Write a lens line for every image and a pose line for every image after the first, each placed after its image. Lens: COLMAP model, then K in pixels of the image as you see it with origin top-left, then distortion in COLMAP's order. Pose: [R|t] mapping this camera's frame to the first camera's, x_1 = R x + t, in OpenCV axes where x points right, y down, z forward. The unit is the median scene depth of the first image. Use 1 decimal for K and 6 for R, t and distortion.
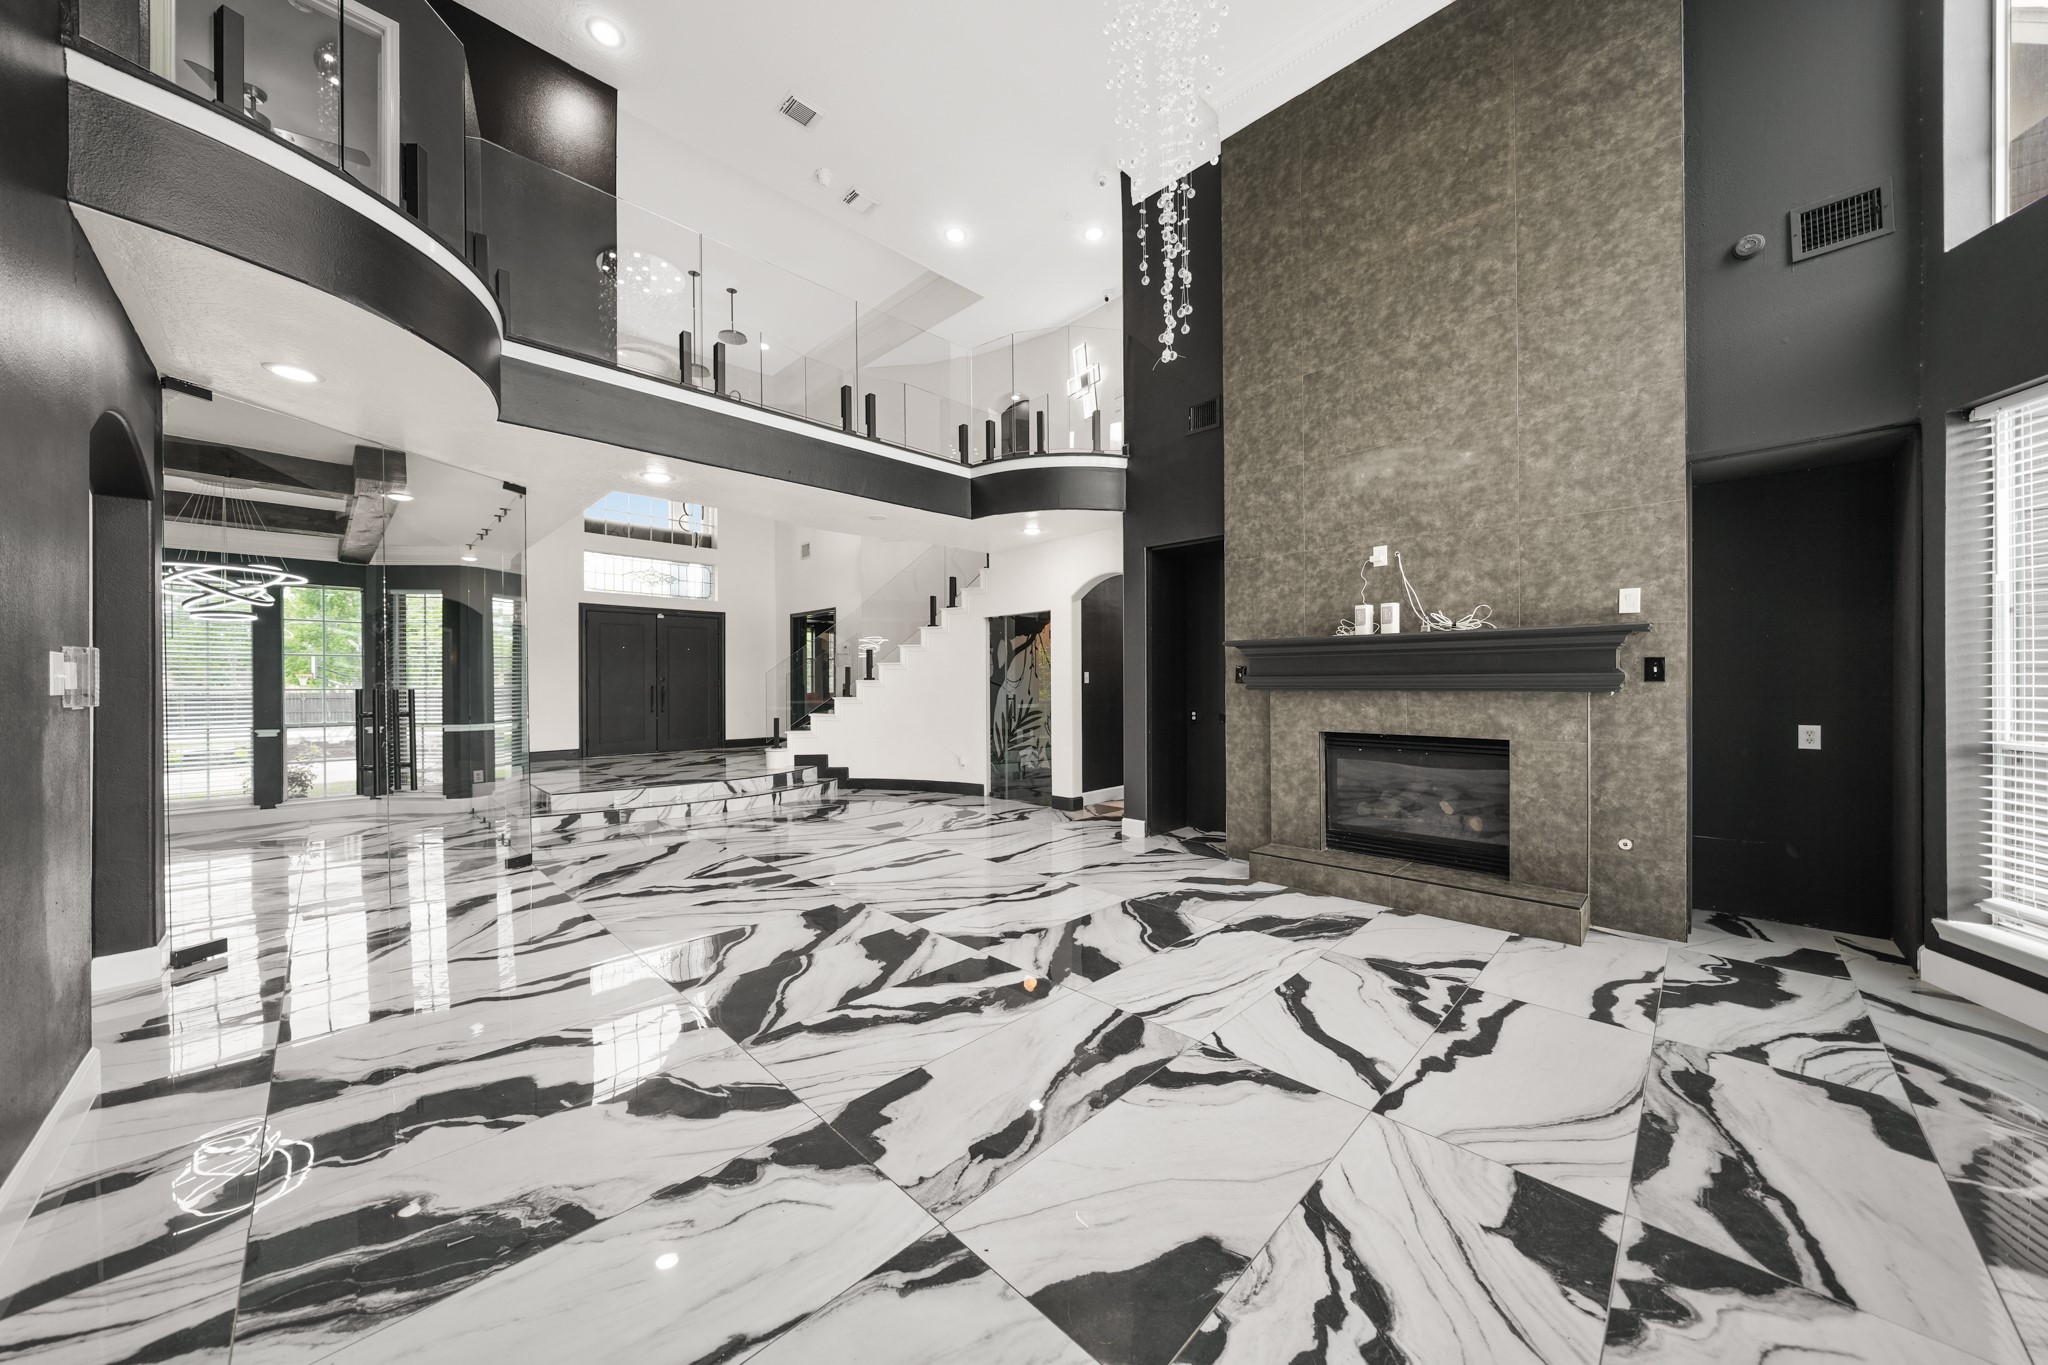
lens RADIAL K [[706.2, 0, 1032.2], [0, 706.2, 680.3], [0, 0, 1]] dist [-0.005194, 0.000674]
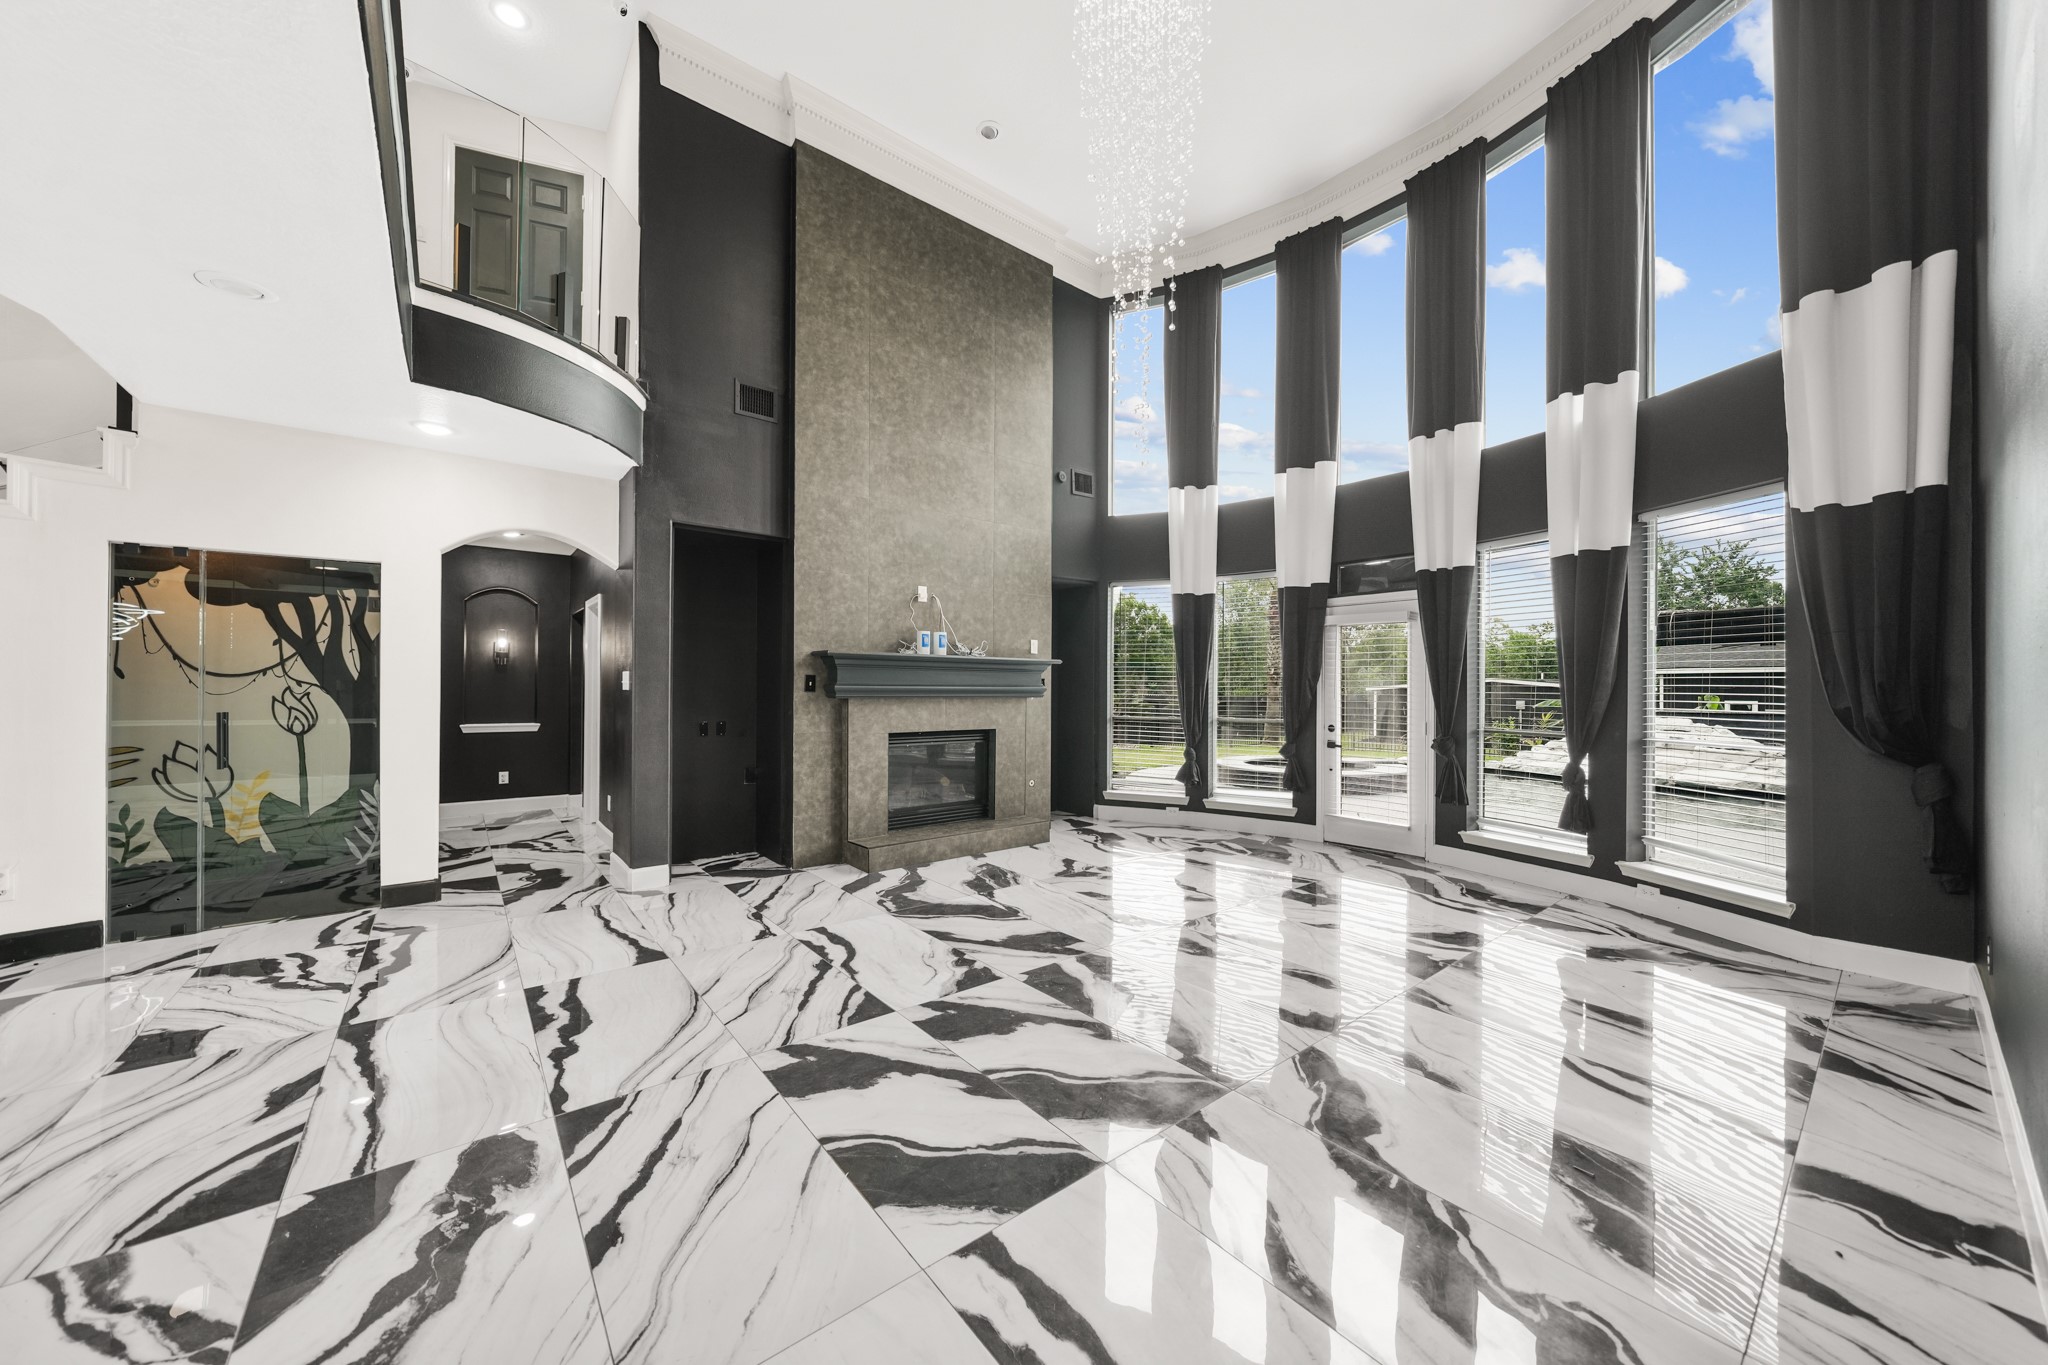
lens RADIAL K [[706.2, 0, 1033.9], [0, 706.2, 682.6], [0, 0, 1]] dist [-0.005194, 0.000674]
pose [[0.105442, 0.016488, 0.994289, -0.810754], [-0.006779, 0.999851, -0.015862, 0.005943], [-0.994402, -0.005067, 0.105538, 0.696629]]
